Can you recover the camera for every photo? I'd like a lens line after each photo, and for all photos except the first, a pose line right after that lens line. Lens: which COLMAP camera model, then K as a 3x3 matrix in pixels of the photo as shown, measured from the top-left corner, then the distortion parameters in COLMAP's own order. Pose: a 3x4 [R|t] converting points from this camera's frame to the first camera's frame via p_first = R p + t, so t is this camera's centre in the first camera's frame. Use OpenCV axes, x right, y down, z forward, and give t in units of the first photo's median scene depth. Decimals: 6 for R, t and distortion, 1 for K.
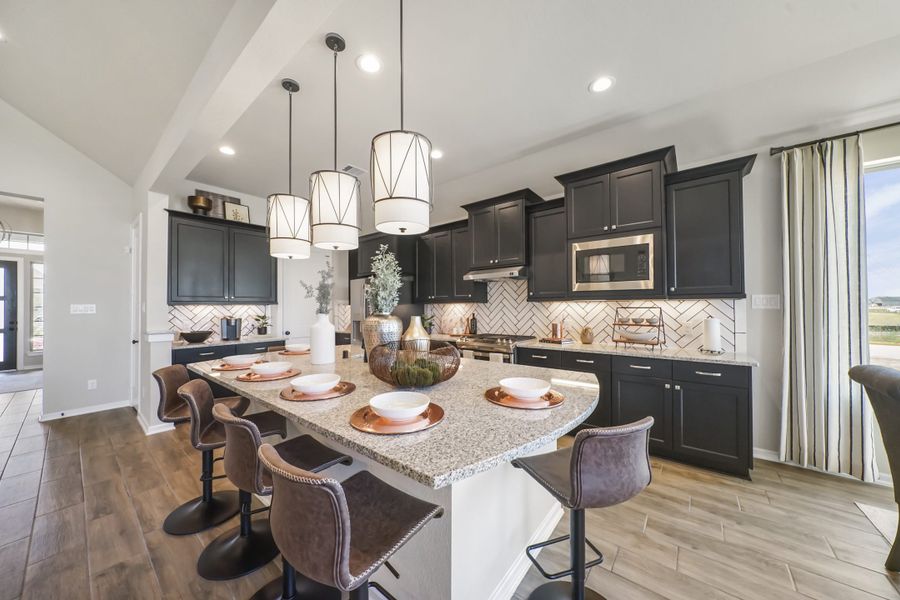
lens RADIAL K [[306.2, 0, 454.0], [0, 306.2, 302.5], [0, 0, 1]] dist [-0.006401, 0.000157]
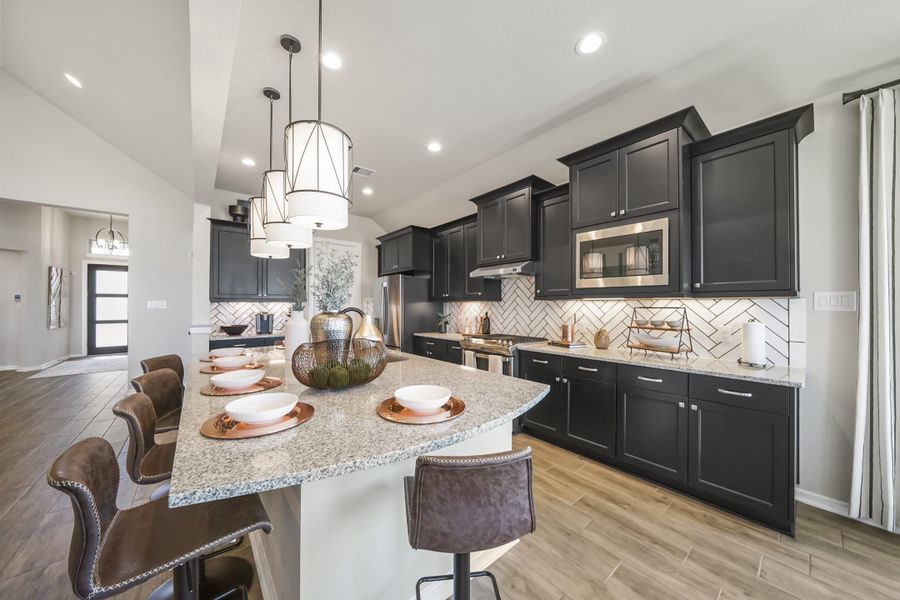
lens RADIAL K [[306.2, 0, 448.5], [0, 306.2, 302.7], [0, 0, 1]] dist [-0.006401, 0.000157]
pose [[0.979347, 0.005860, -0.202103, 0.224869], [-0.004435, 0.999962, 0.007502, -0.000496], [0.202139, -0.006451, 0.979336, 0.072284]]
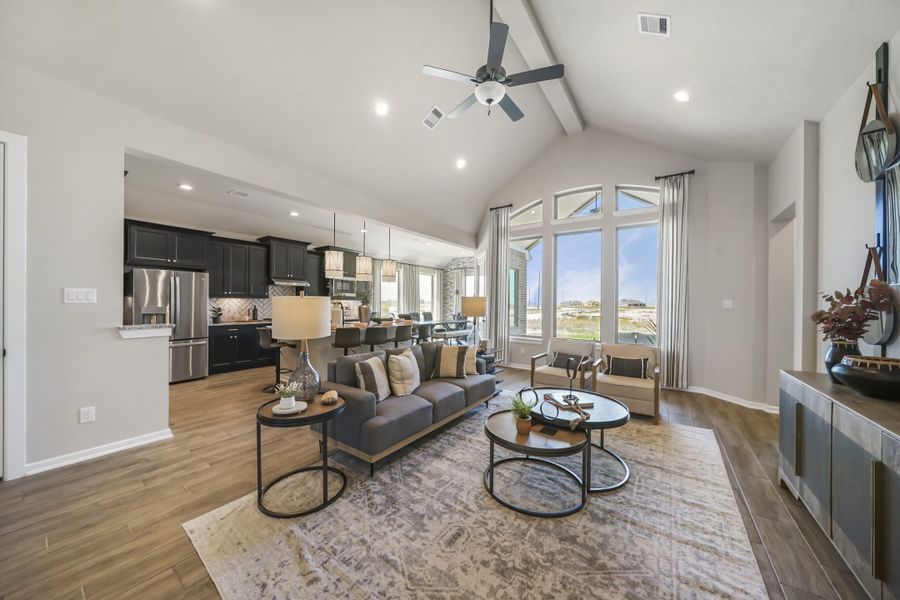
lens RADIAL K [[306.2, 0, 445.5], [0, 306.2, 299.1], [0, 0, 1]] dist [-0.006401, 0.000157]
pose [[-0.049117, 0.020370, 0.998585, -2.350576], [-0.023044, 0.999503, -0.021523, 0.026859], [-0.998527, -0.024068, -0.048624, 0.253534]]
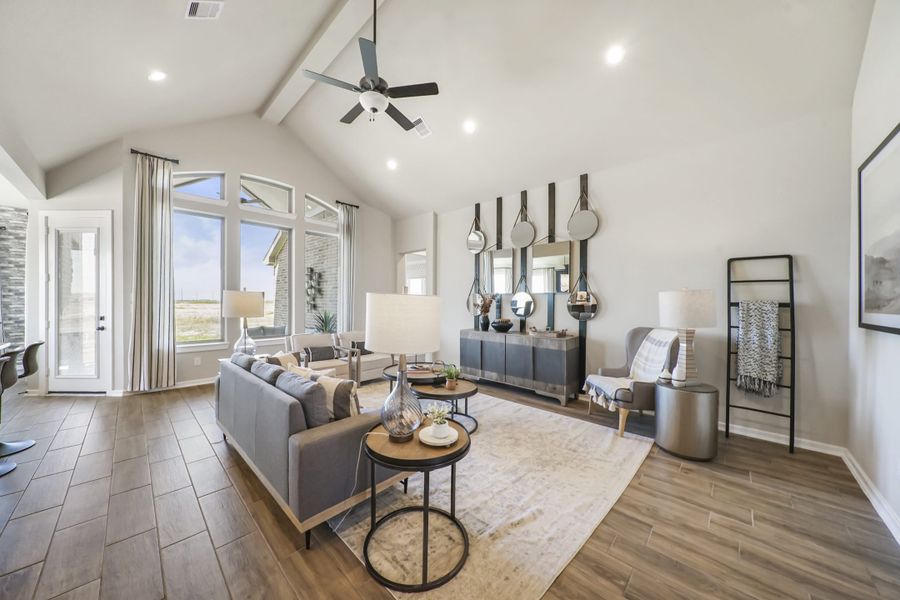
lens RADIAL K [[306.2, 0, 450.5], [0, 306.2, 301.3], [0, 0, 1]] dist [-0.006401, 0.000157]
pose [[-0.995962, 0.003089, 0.089719, -1.672303], [0.002210, 0.999949, -0.009887, 0.022900], [-0.089745, -0.009648, -0.995918, 1.166437]]
